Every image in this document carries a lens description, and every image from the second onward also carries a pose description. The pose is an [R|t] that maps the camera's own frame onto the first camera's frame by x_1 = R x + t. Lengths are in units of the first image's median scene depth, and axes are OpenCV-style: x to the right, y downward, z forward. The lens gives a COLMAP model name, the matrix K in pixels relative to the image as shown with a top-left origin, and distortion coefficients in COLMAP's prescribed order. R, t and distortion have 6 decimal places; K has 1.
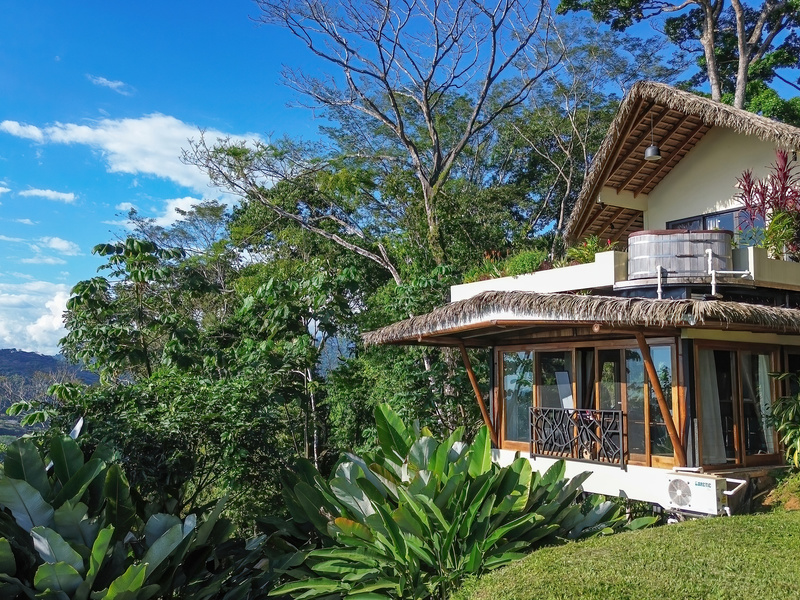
lens RADIAL K [[754.0, 0, 400.0], [0, 754.0, 300.0], [0, 0, 1]] dist [0.044189, -0.007914]
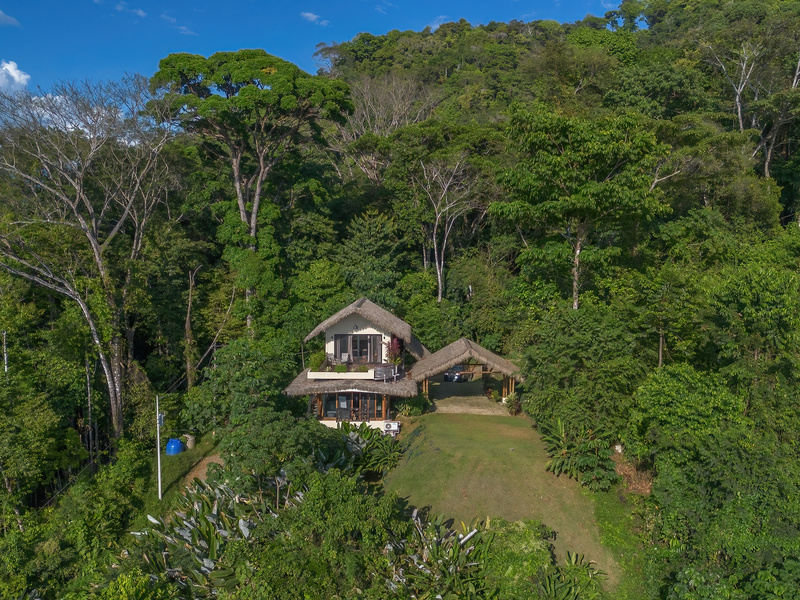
lens RADIAL K [[754.0, 0, 400.0], [0, 754.0, 300.0], [0, 0, 1]] dist [0.044189, -0.007914]
pose [[0.577441, -0.072349, 0.813221, -2.891259], [-0.082046, 0.985881, 0.145968, -1.038451], [-0.812300, -0.151009, 0.563352, -1.332455]]
